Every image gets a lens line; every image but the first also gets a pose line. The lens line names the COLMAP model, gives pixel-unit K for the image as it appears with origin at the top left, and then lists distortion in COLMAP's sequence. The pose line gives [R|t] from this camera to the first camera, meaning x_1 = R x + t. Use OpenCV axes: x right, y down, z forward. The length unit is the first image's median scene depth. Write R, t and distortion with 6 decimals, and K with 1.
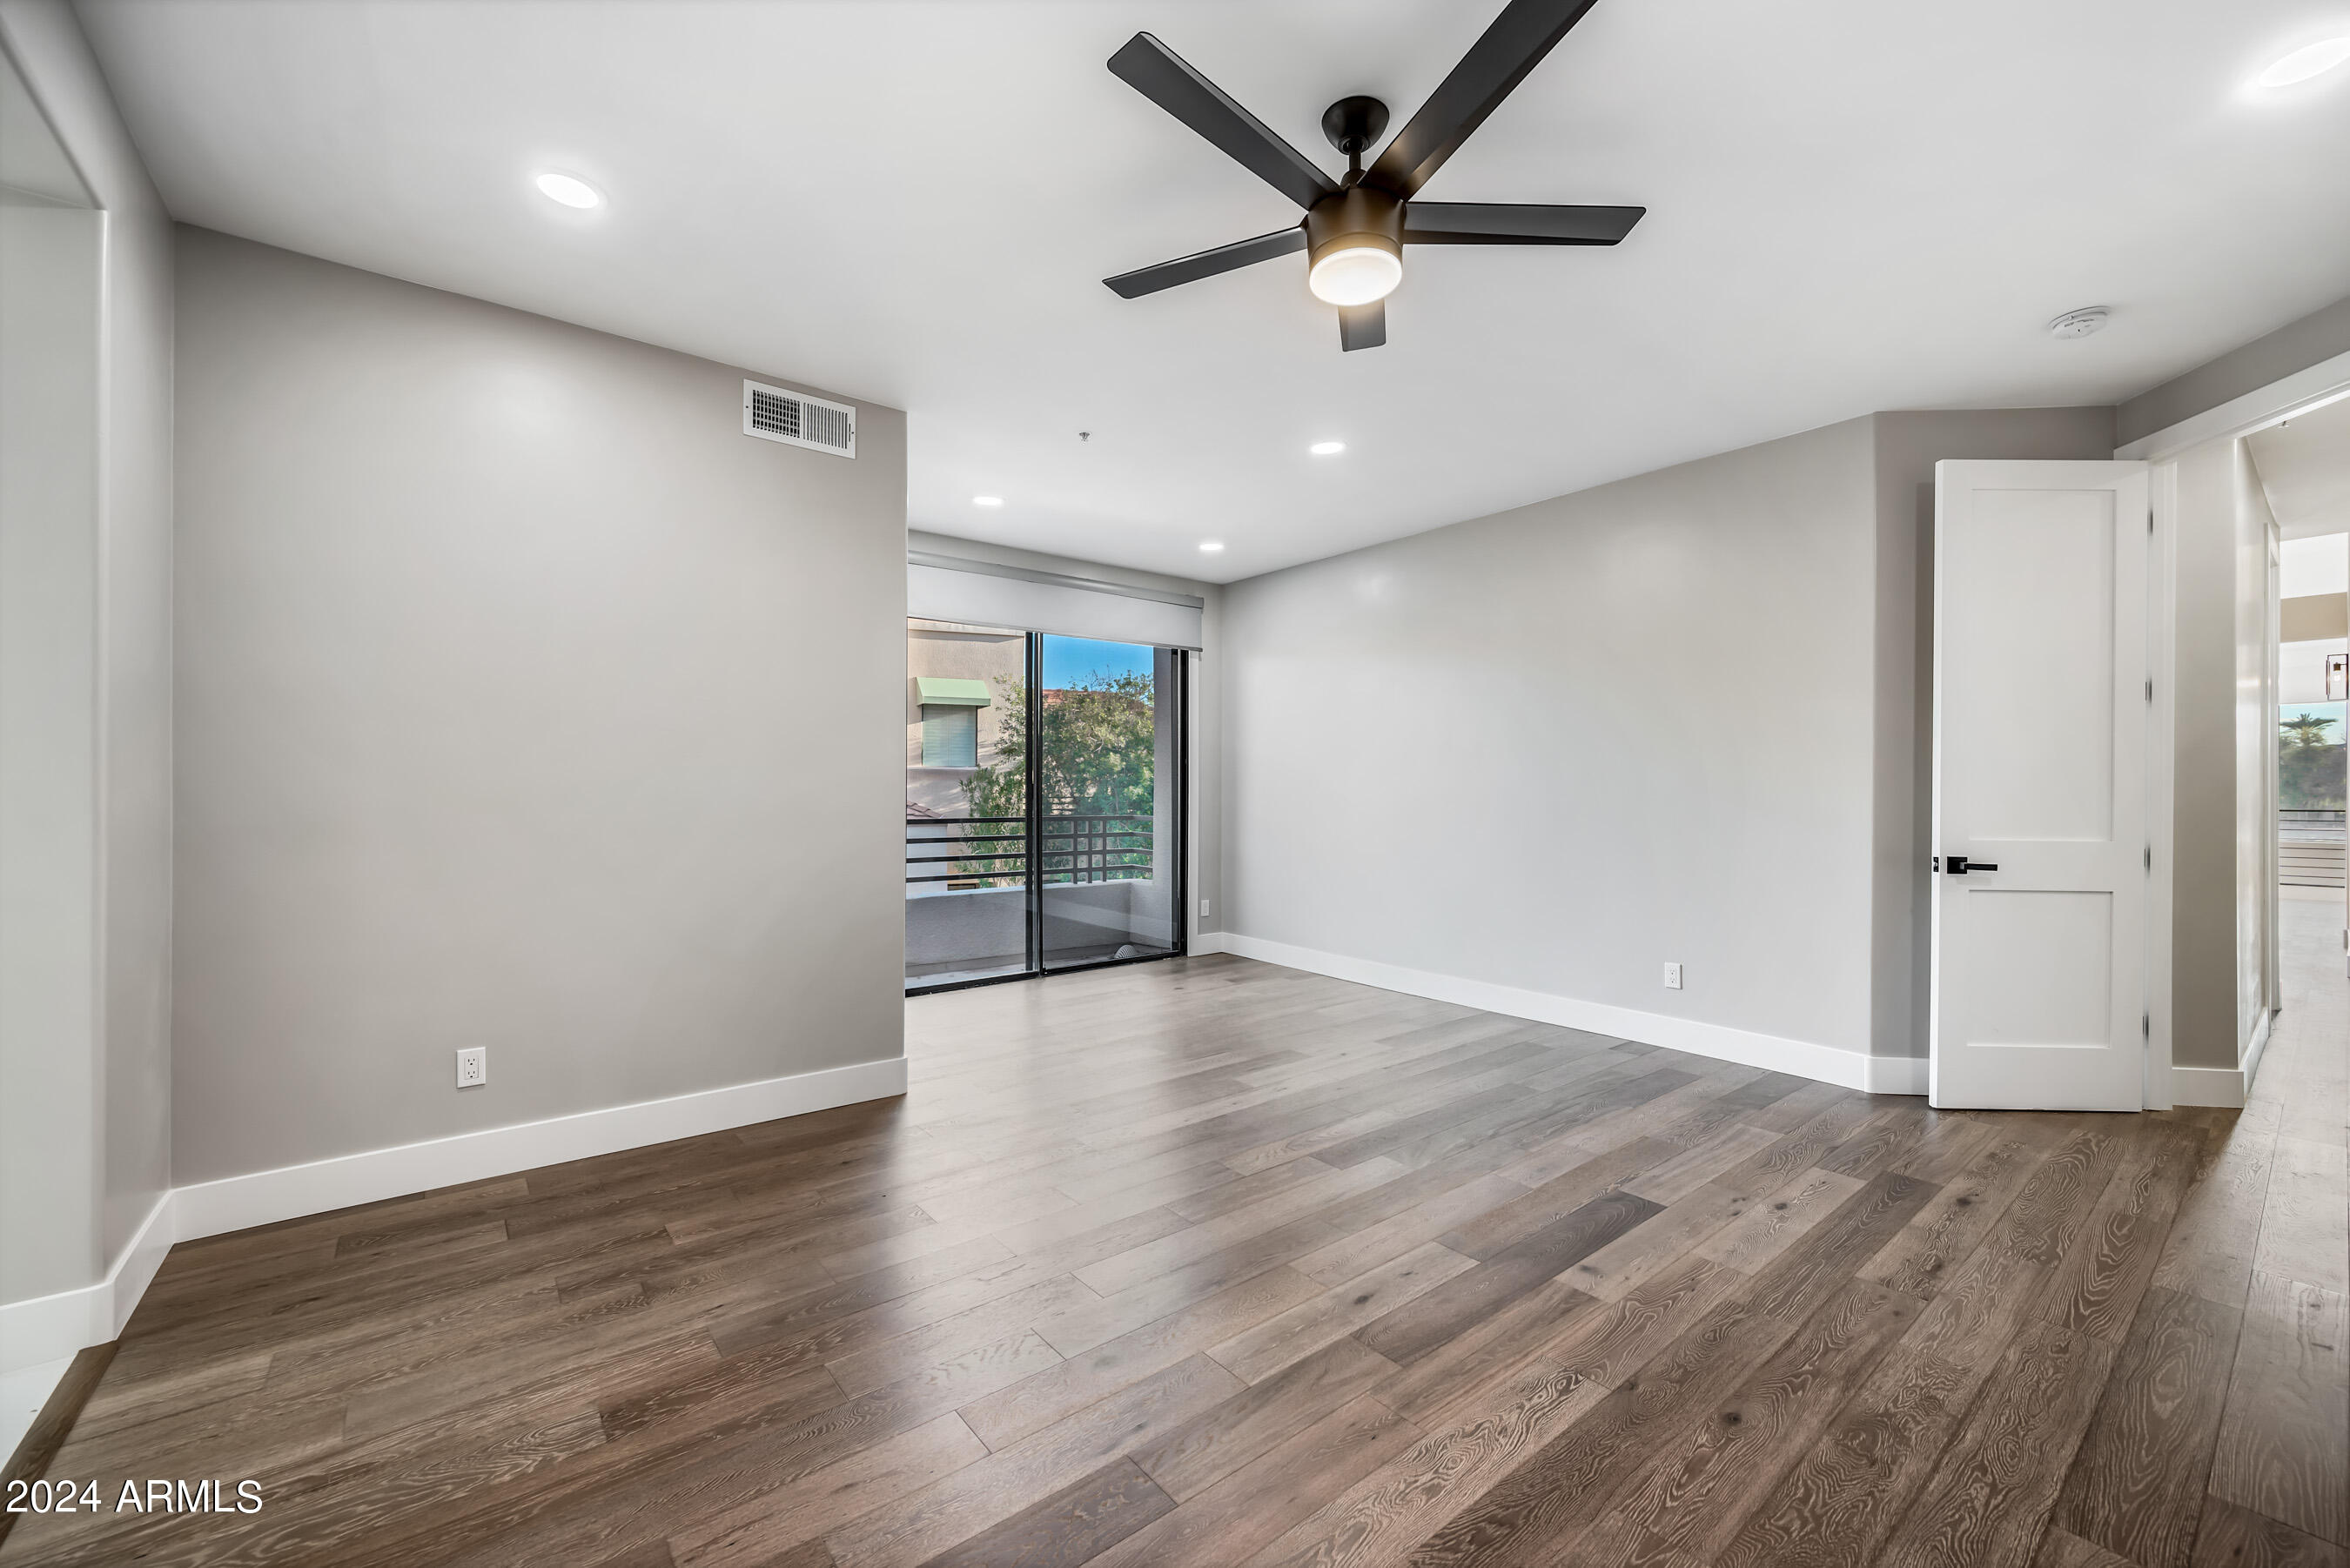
lens RADIAL K [[947.8, 0, 1160.1], [0, 947.8, 777.9], [0, 0, 1]] dist [-0.002912, 0.000640]
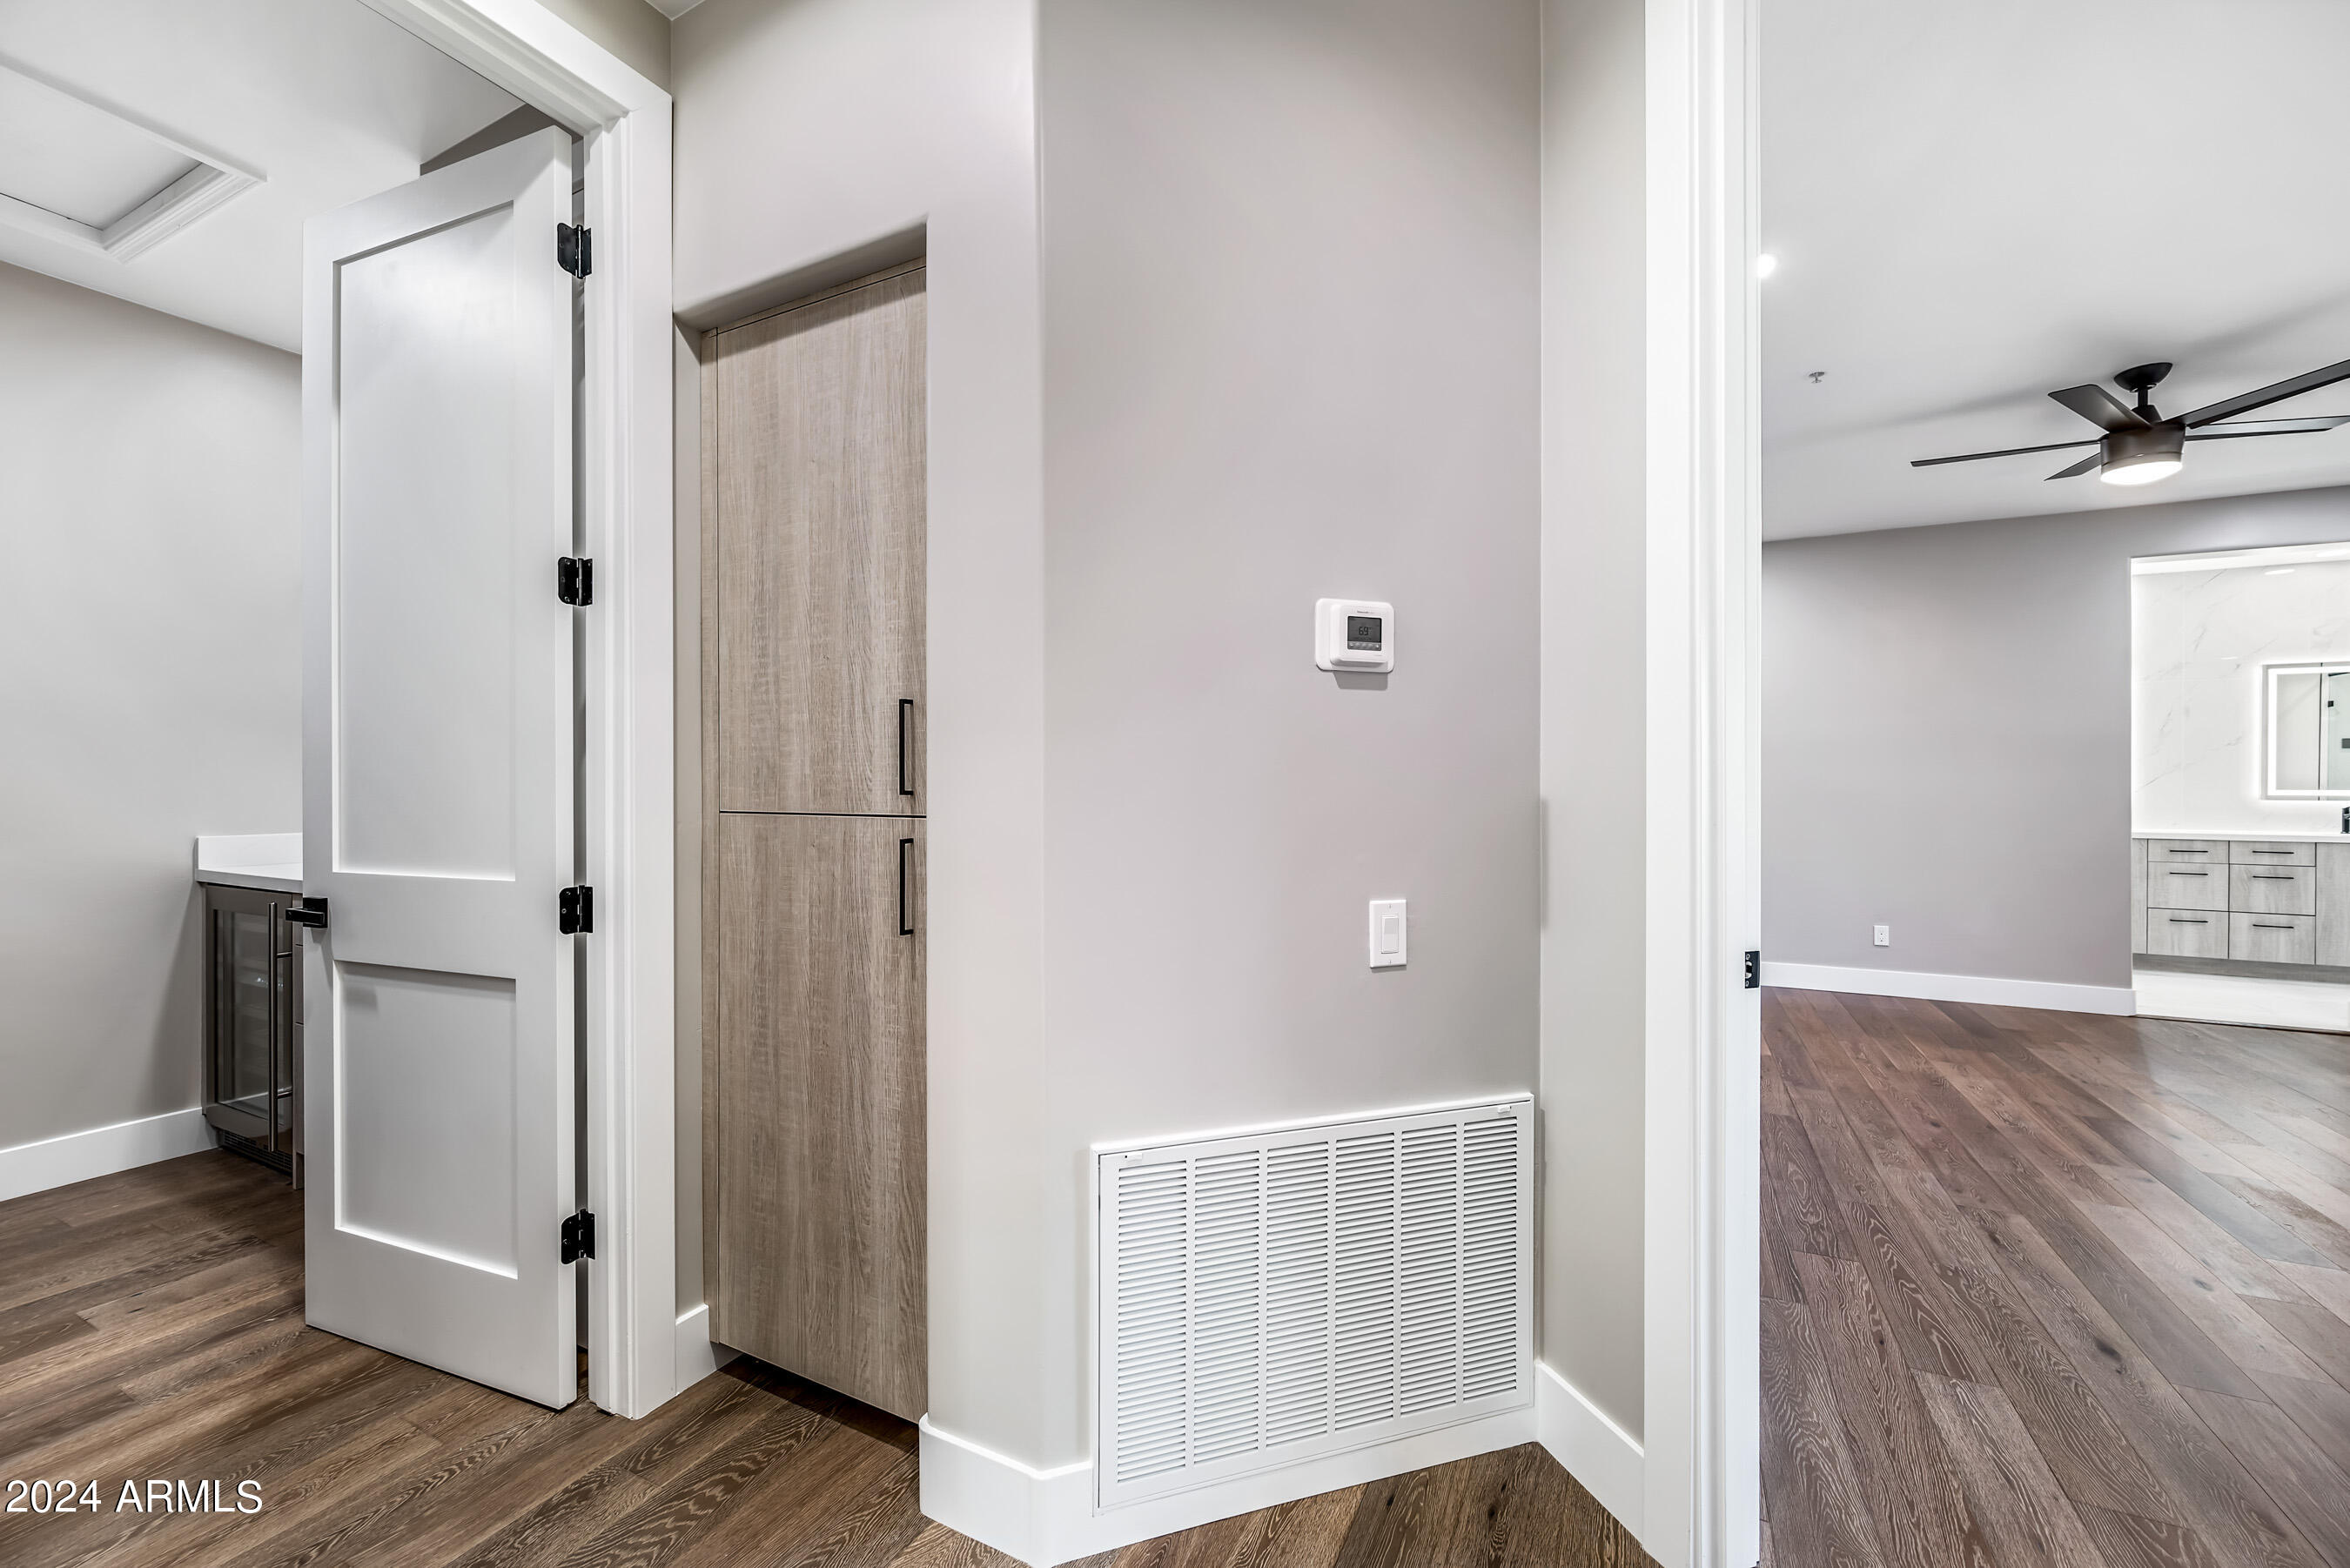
lens RADIAL K [[947.8, 0, 1177.8], [0, 947.8, 787.9], [0, 0, 1]] dist [-0.002912, 0.000640]
pose [[-0.908266, -0.005571, -0.418355, 2.353557], [-0.000121, 0.999915, -0.013053, 0.027944], [0.418392, -0.011805, -0.908190, 1.776677]]
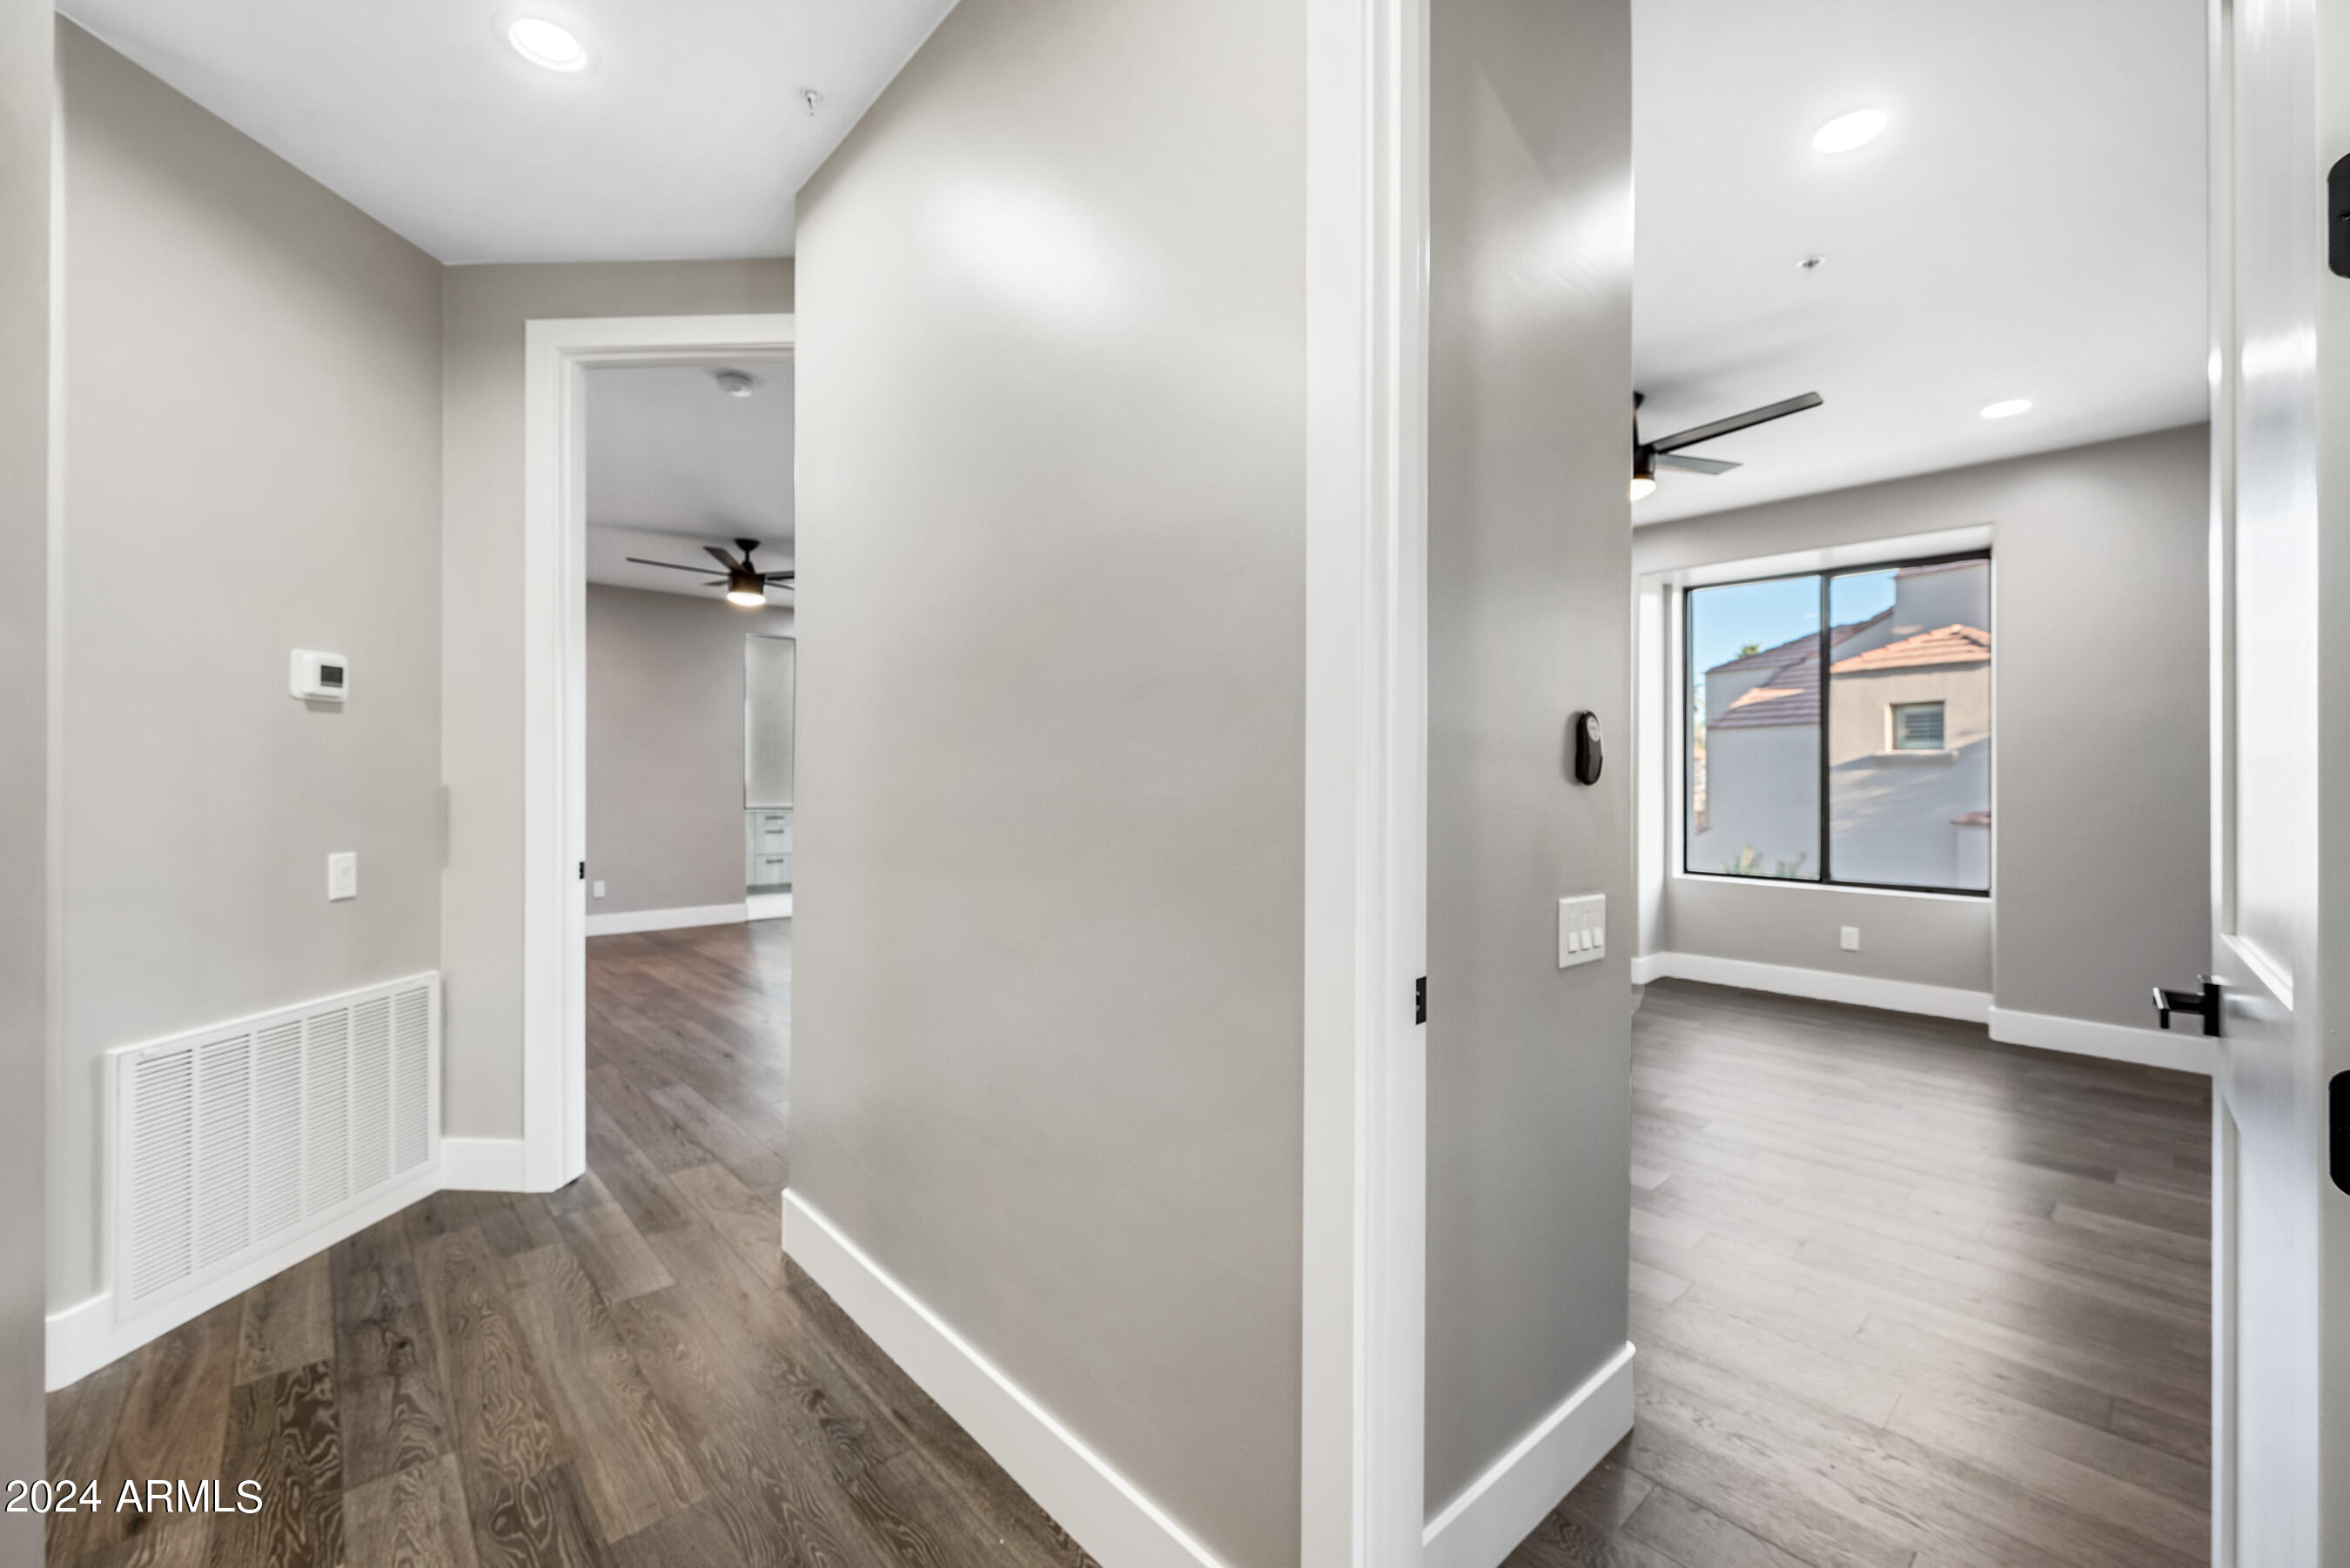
lens RADIAL K [[947.8, 0, 1172.4], [0, 947.8, 777.0], [0, 0, 1]] dist [-0.002912, 0.000640]
pose [[0.065672, -0.006317, -0.997821, 3.094941], [0.013480, 0.999894, -0.005442, 0.034830], [0.997750, -0.013094, 0.065751, 2.082821]]
